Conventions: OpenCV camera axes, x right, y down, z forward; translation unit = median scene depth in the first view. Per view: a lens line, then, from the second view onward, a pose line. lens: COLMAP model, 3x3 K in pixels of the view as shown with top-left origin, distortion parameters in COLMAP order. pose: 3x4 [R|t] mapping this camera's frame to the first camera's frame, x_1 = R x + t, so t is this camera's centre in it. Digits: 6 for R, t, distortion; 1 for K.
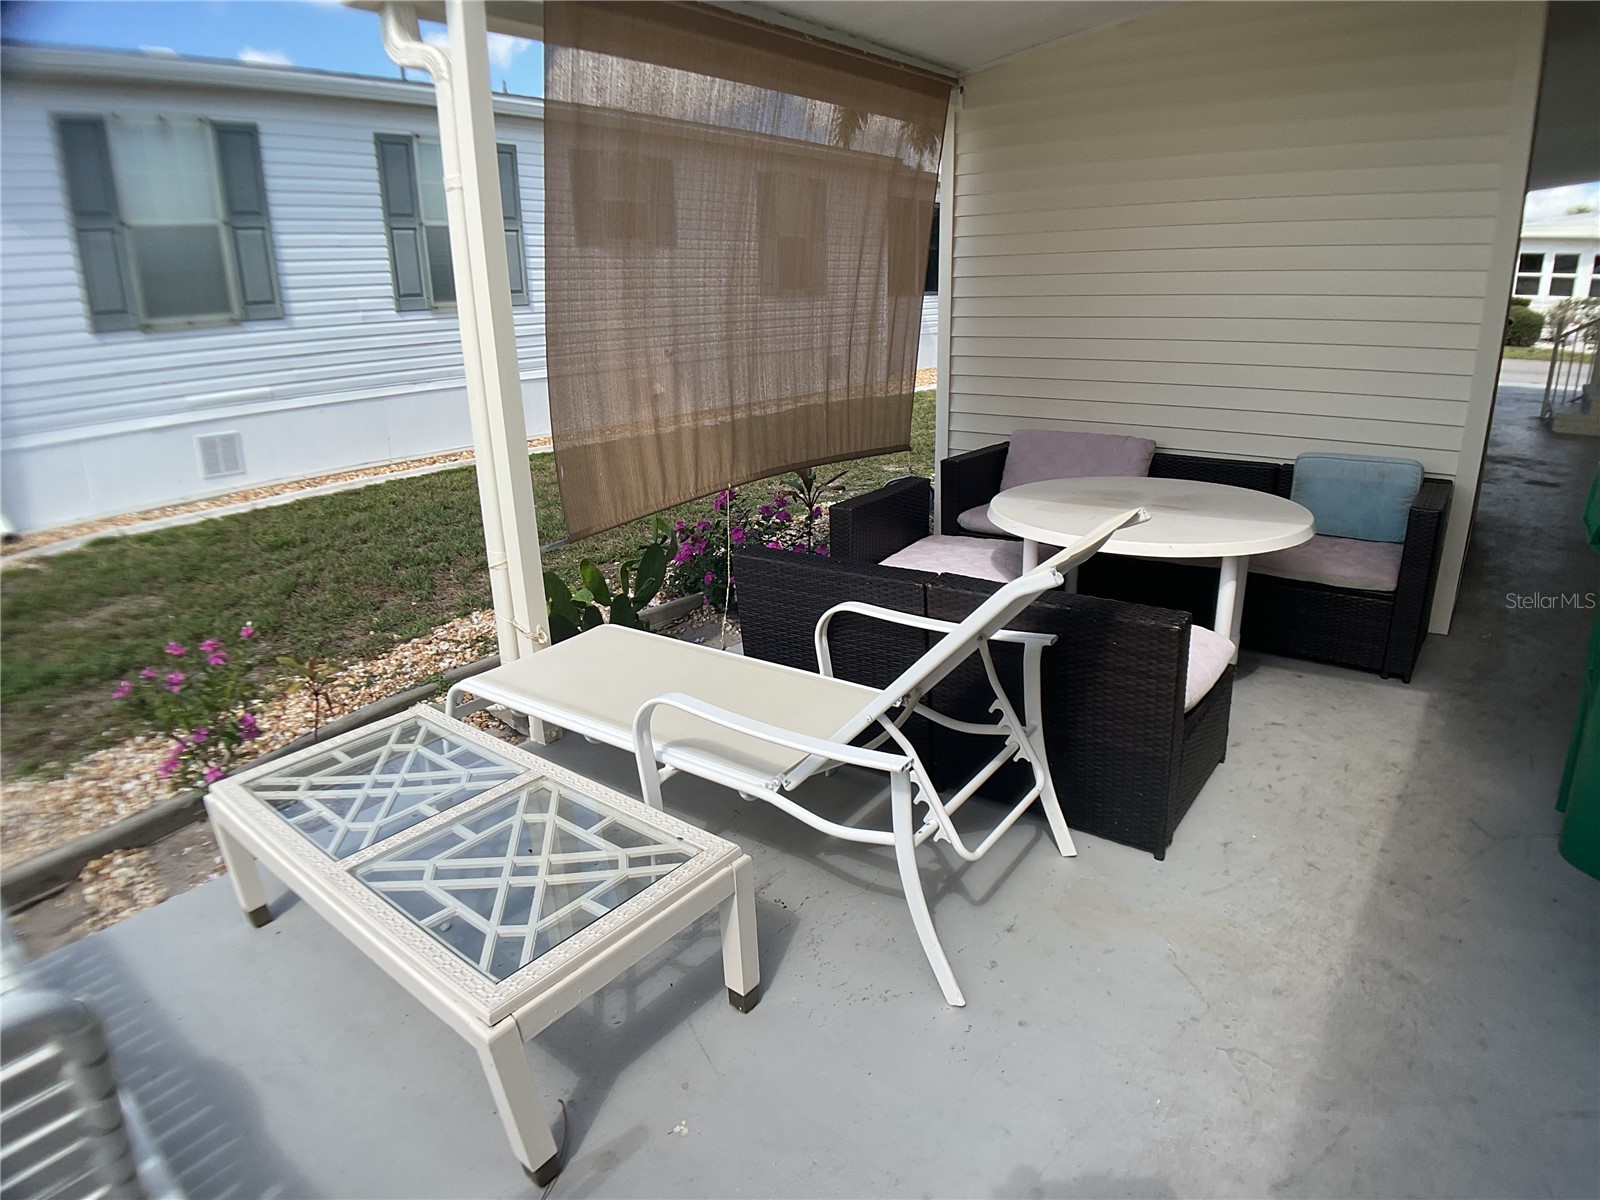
lens RADIAL K [[915.4, 0, 789.3], [0, 915.4, 597.7], [0, 0, 1]] dist [-0.074513, -0.016851]
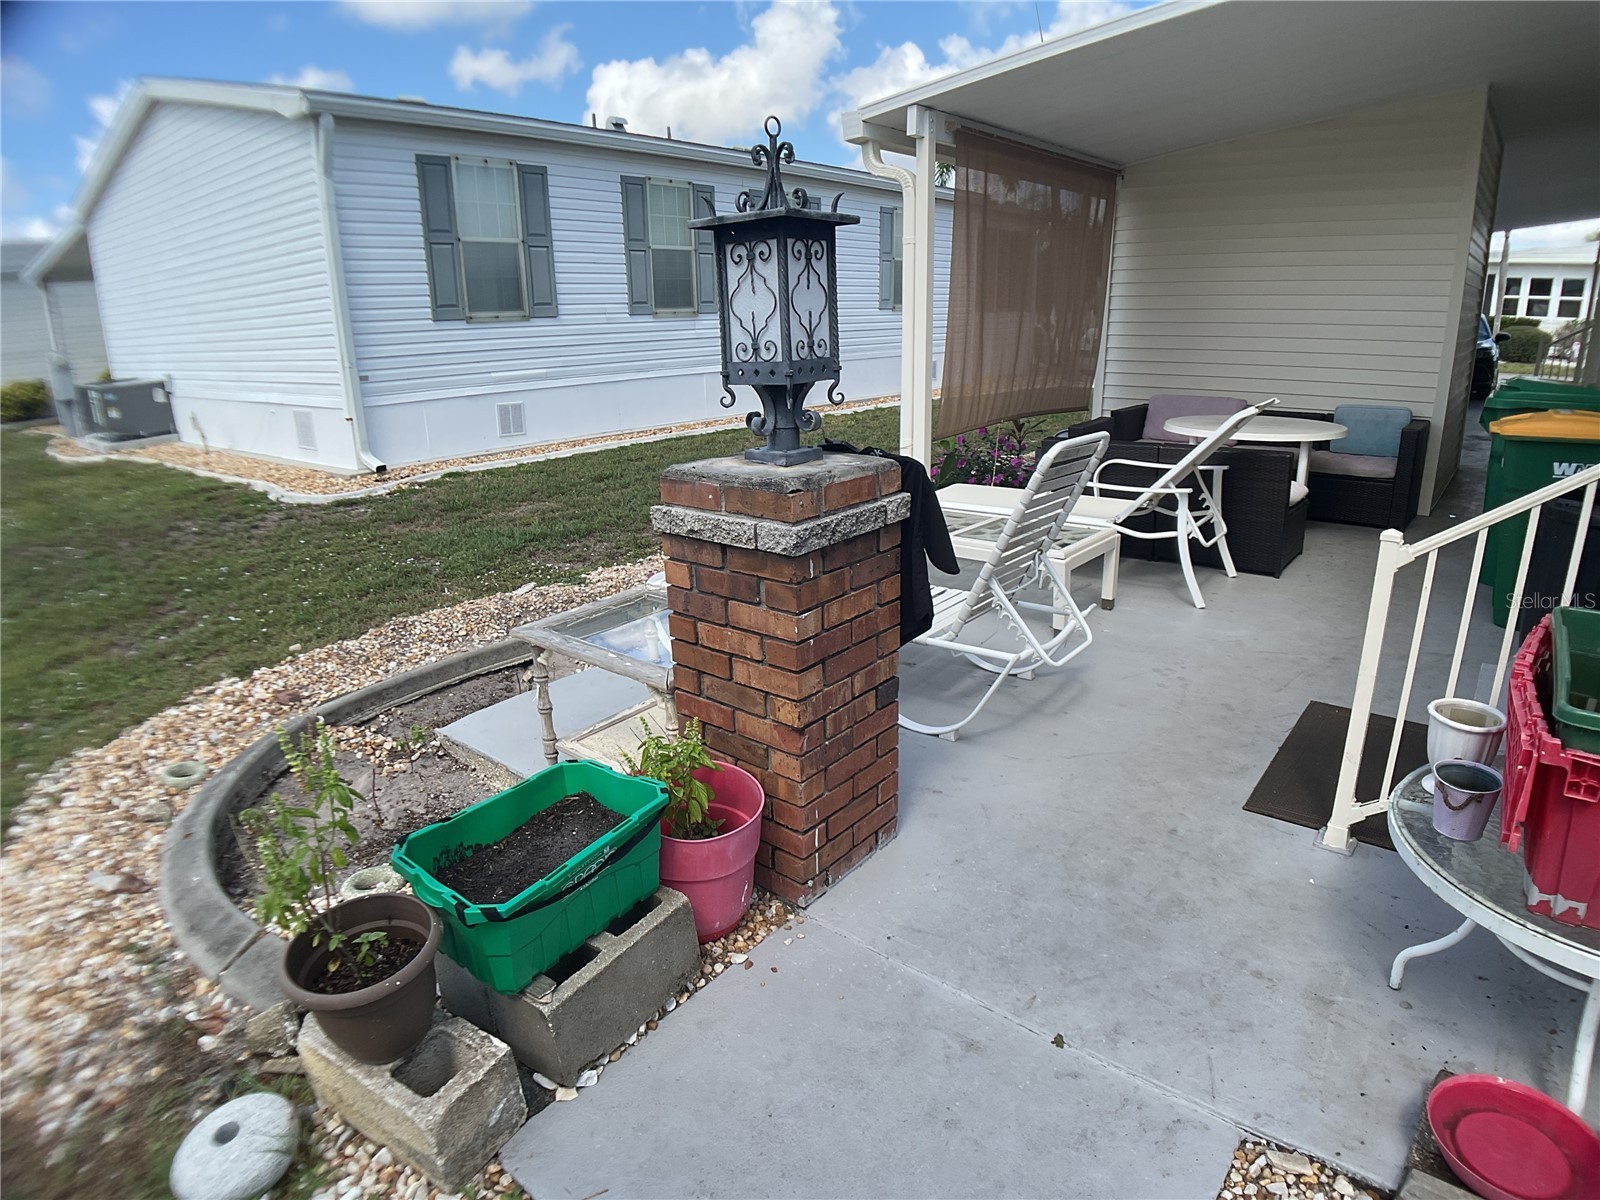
lens RADIAL K [[915.4, 0, 789.3], [0, 915.4, 597.7], [0, 0, 1]] dist [-0.074513, -0.016851]
pose [[0.999843, 0.010136, -0.014506, -0.217152], [-0.010417, 0.999757, -0.019443, 0.126949], [0.014305, 0.019591, 0.999706, -0.337474]]
